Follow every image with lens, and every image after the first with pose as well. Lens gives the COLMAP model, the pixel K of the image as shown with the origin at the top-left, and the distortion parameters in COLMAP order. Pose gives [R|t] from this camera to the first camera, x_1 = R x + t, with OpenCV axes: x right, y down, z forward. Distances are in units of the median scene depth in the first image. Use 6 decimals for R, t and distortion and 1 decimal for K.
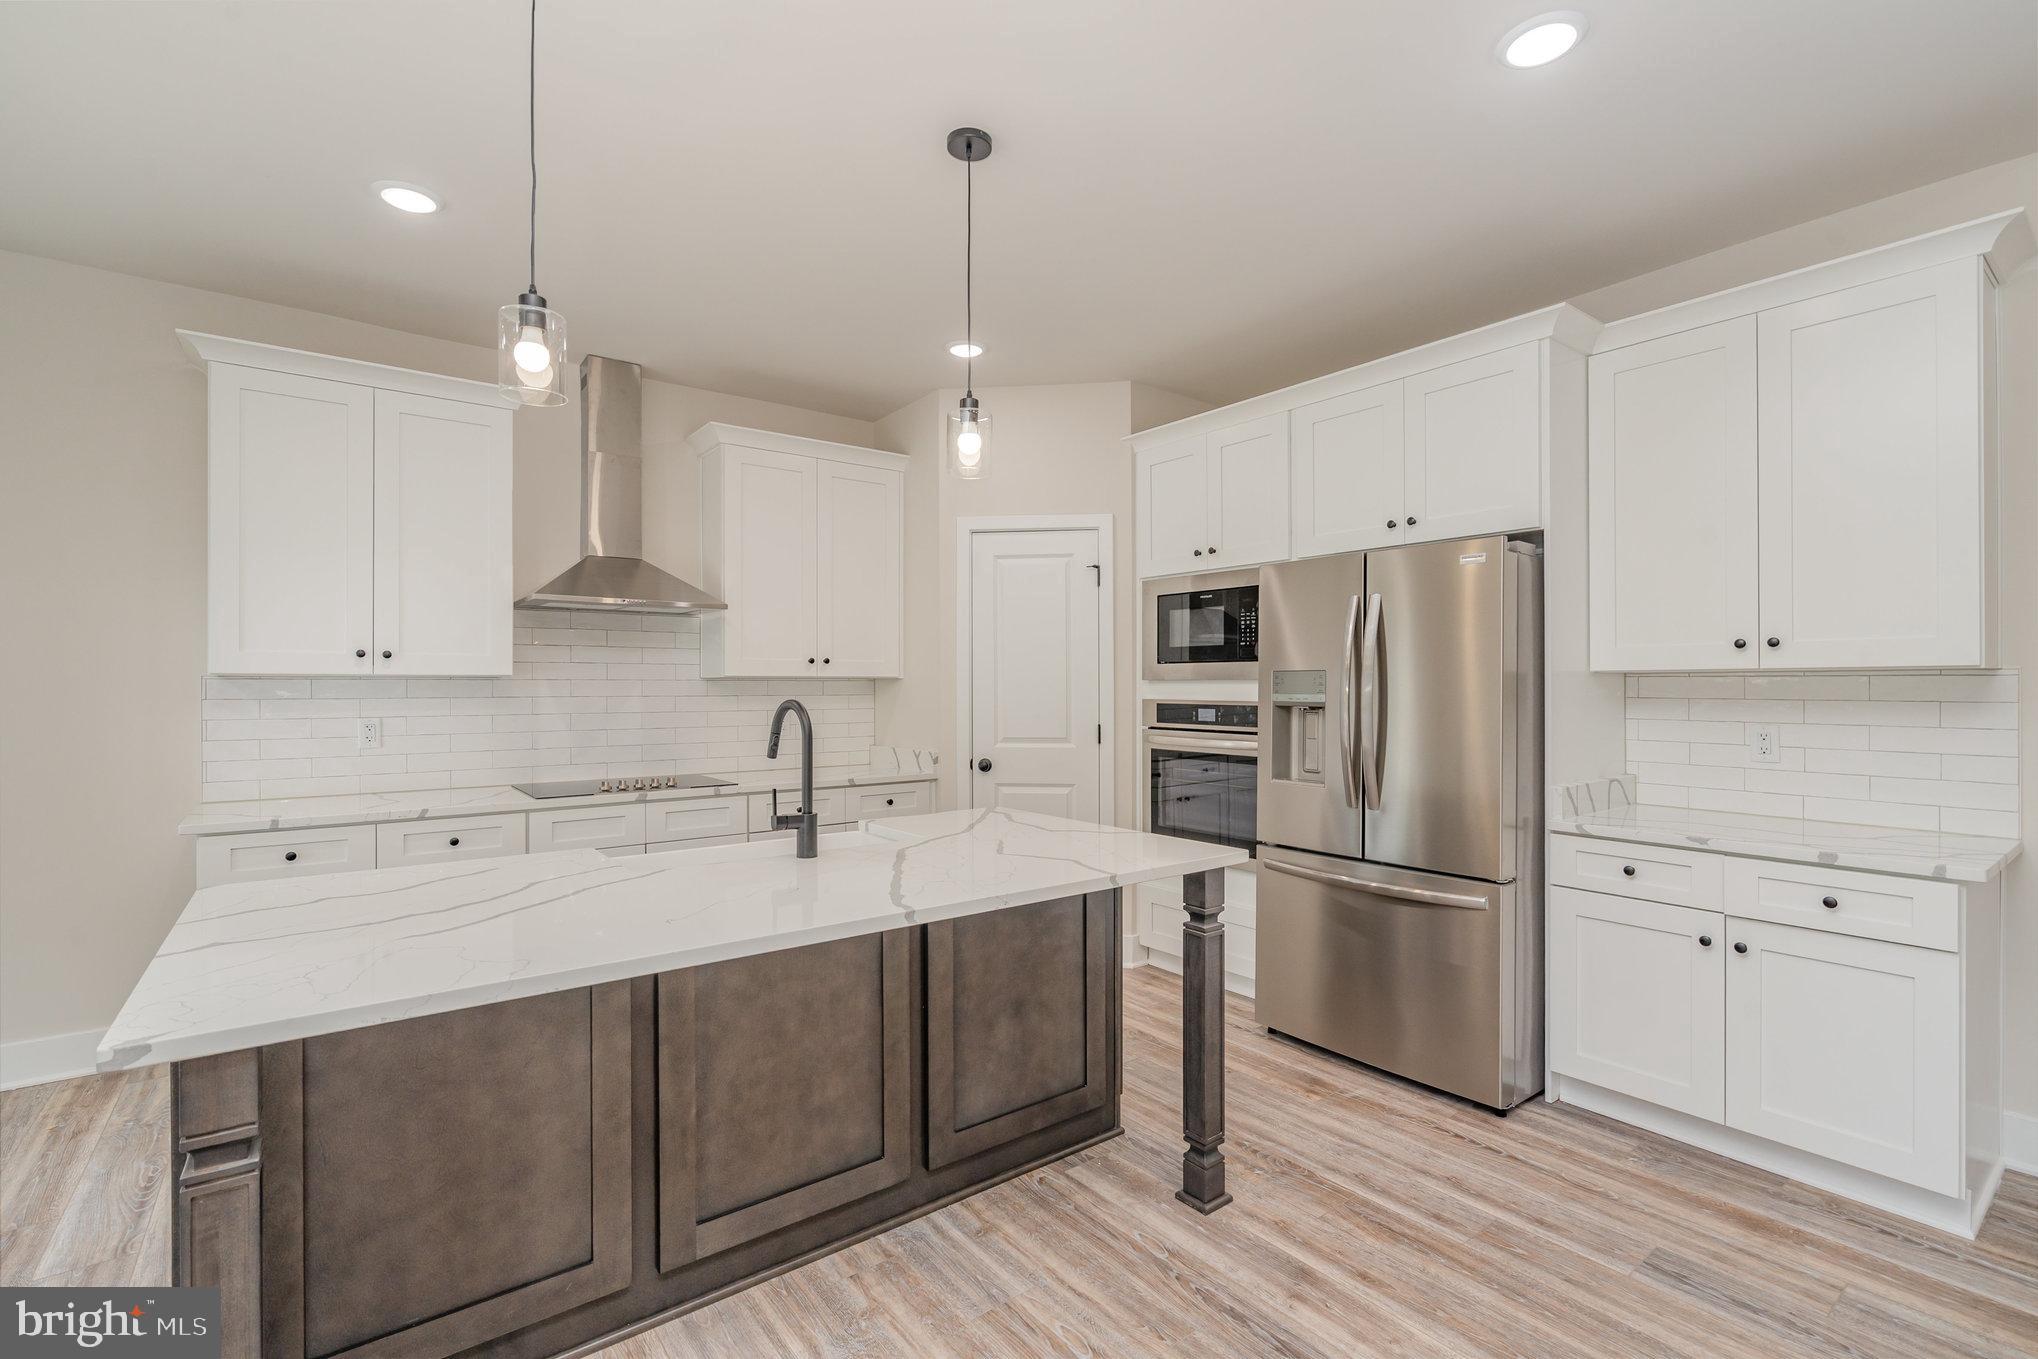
lens RADIAL K [[913.5, 0, 1012.5], [0, 913.5, 681.6], [0, 0, 1]] dist [-0.002639, -0.000169]
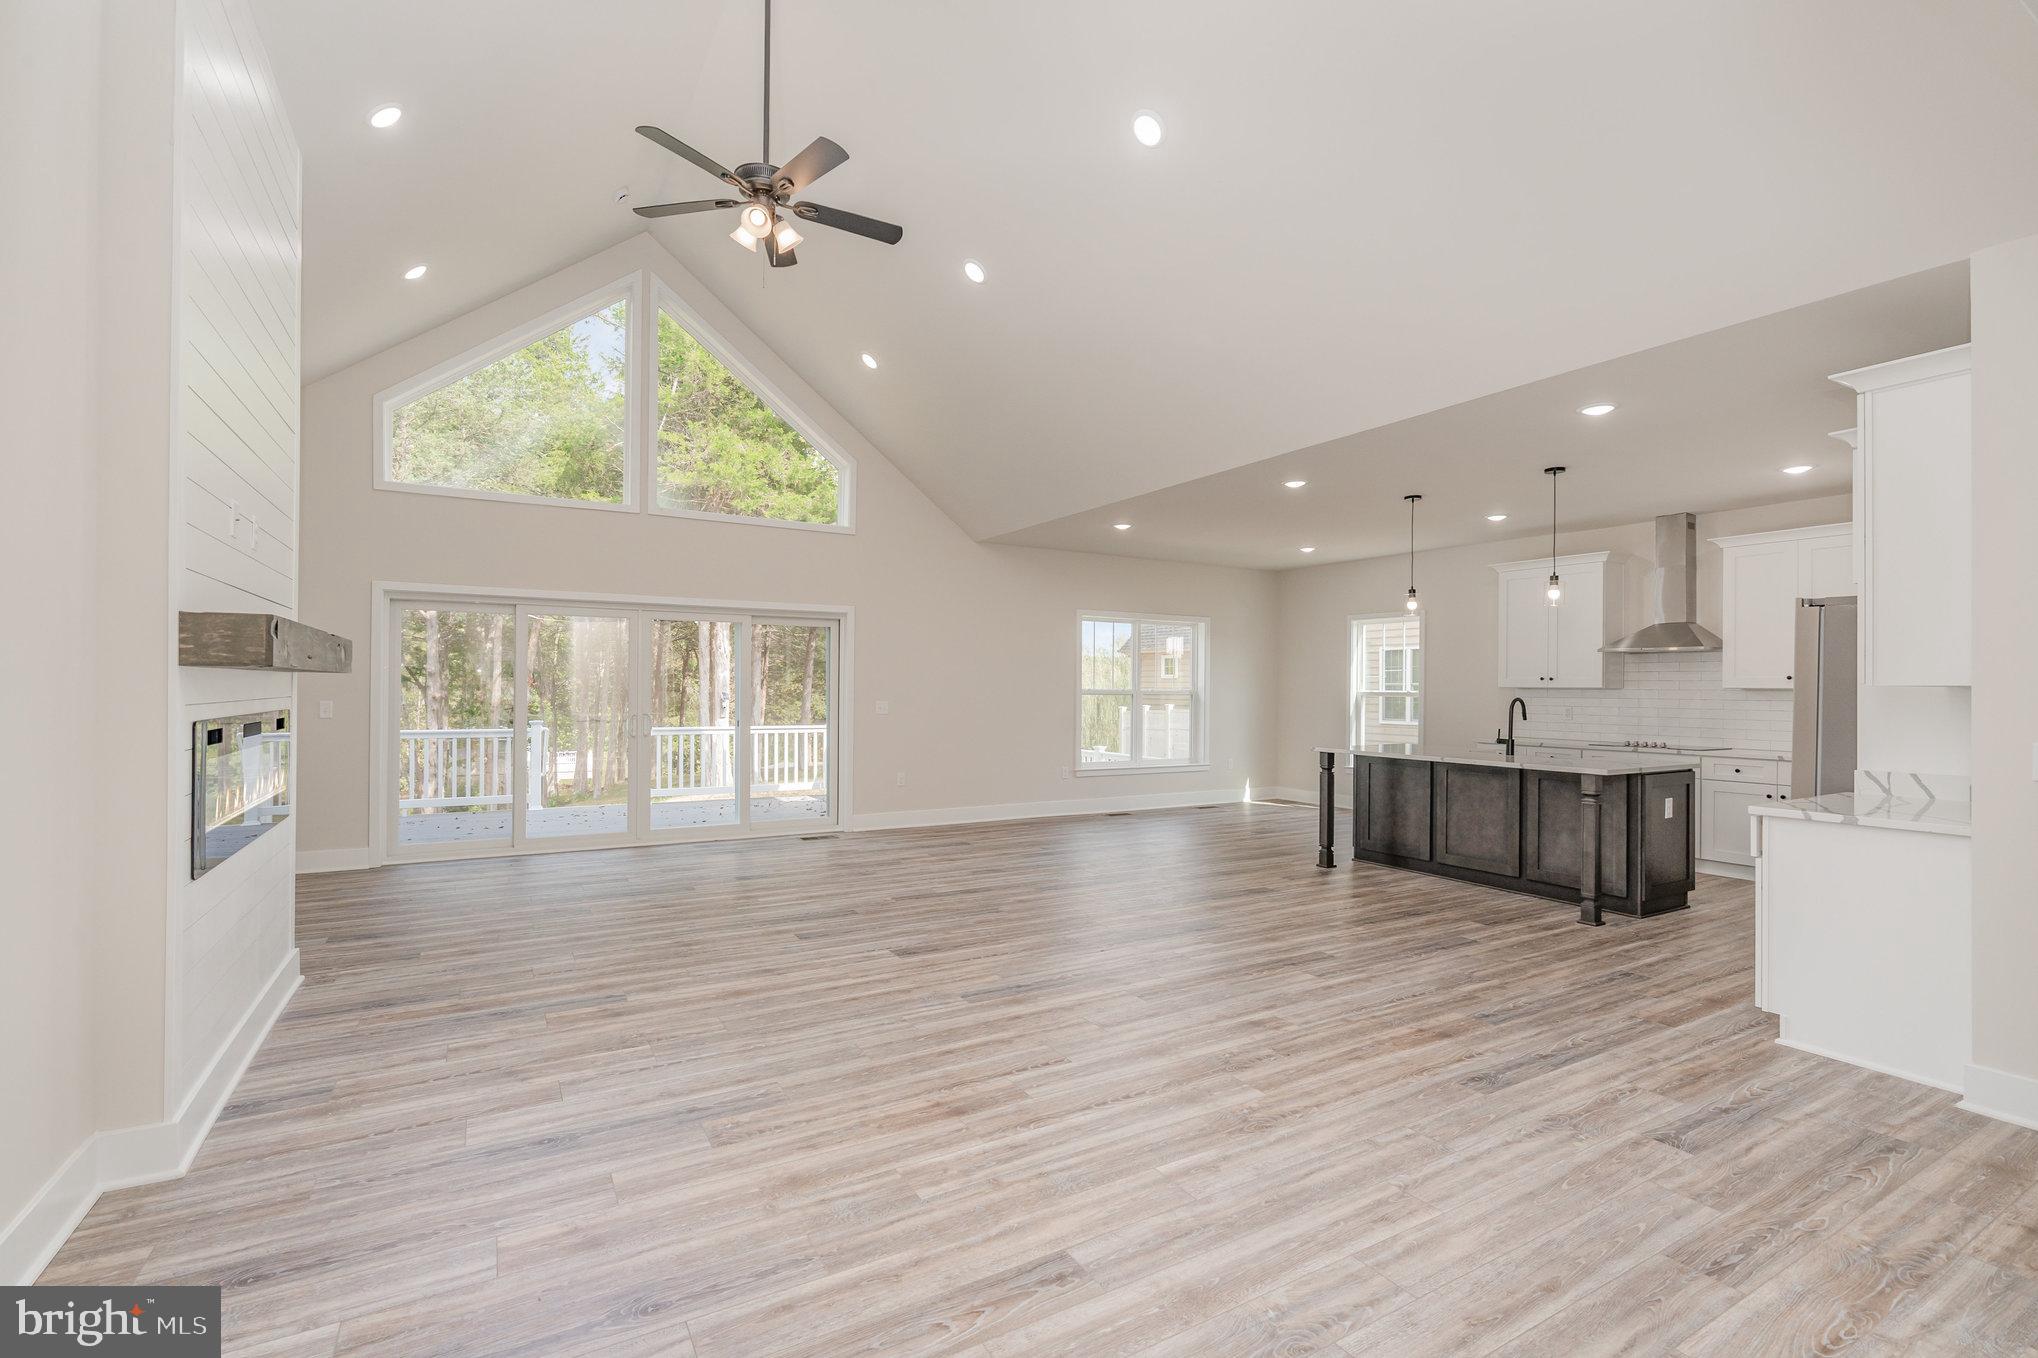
lens RADIAL K [[913.5, 0, 1012.5], [0, 913.5, 681.1], [0, 0, 1]] dist [-0.002639, -0.000169]
pose [[-0.123965, -0.005174, -0.992273, 2.778135], [-0.005837, 0.999973, -0.004484, -0.008636], [0.992269, 0.005236, -0.123992, -0.137925]]
